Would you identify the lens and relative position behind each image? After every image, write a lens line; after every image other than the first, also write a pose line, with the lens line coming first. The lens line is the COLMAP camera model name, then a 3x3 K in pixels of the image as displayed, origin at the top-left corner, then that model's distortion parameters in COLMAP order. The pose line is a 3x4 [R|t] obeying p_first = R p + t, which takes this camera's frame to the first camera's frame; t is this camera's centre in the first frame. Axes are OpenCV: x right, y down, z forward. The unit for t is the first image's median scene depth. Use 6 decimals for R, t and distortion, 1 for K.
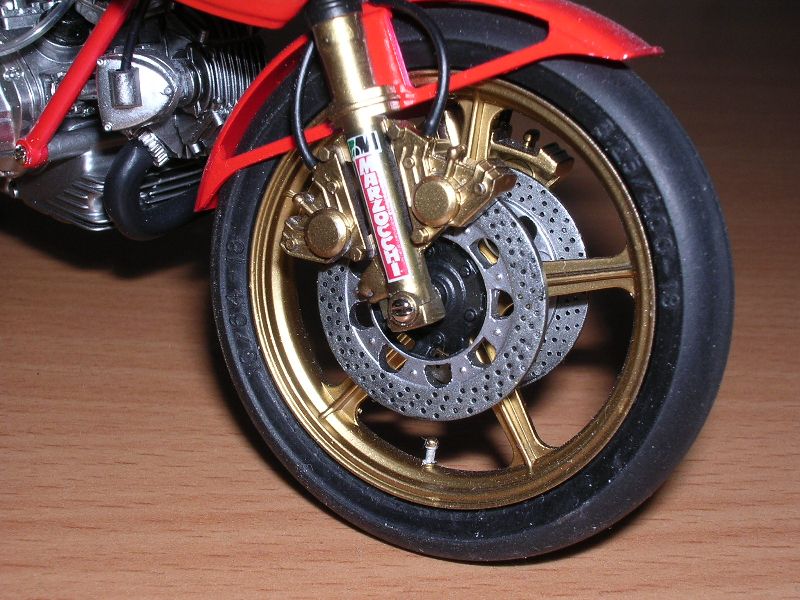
lens RADIAL K [[1498.3, 0, 400.0], [0, 1498.3, 300.0], [0, 0, 1]] dist [0.002039, -0.340850]
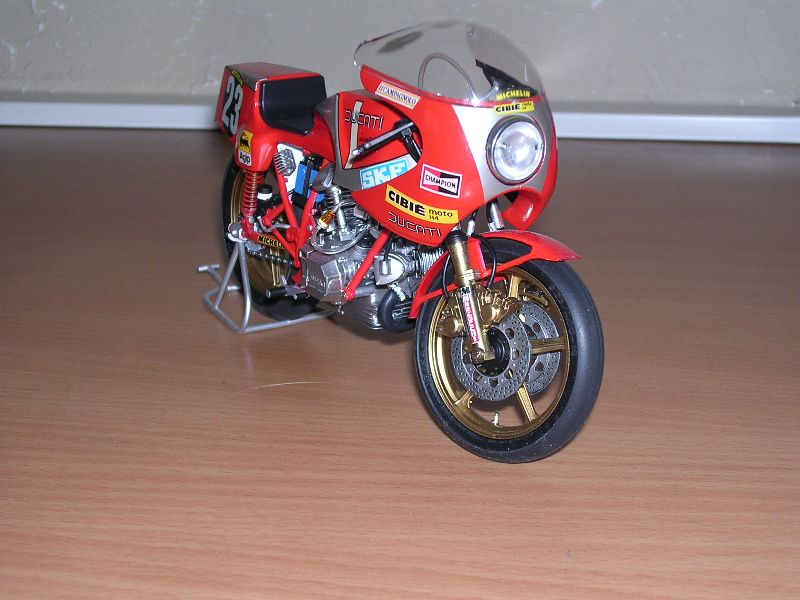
lens RADIAL K [[1498.3, 0, 400.0], [0, 1498.3, 300.0], [0, 0, 1]] dist [0.002039, -0.340850]
pose [[0.969731, 0.024369, -0.242957, 0.470604], [-0.051854, 0.992865, -0.107381, 0.186083], [0.238606, 0.116729, 0.964075, -1.451215]]
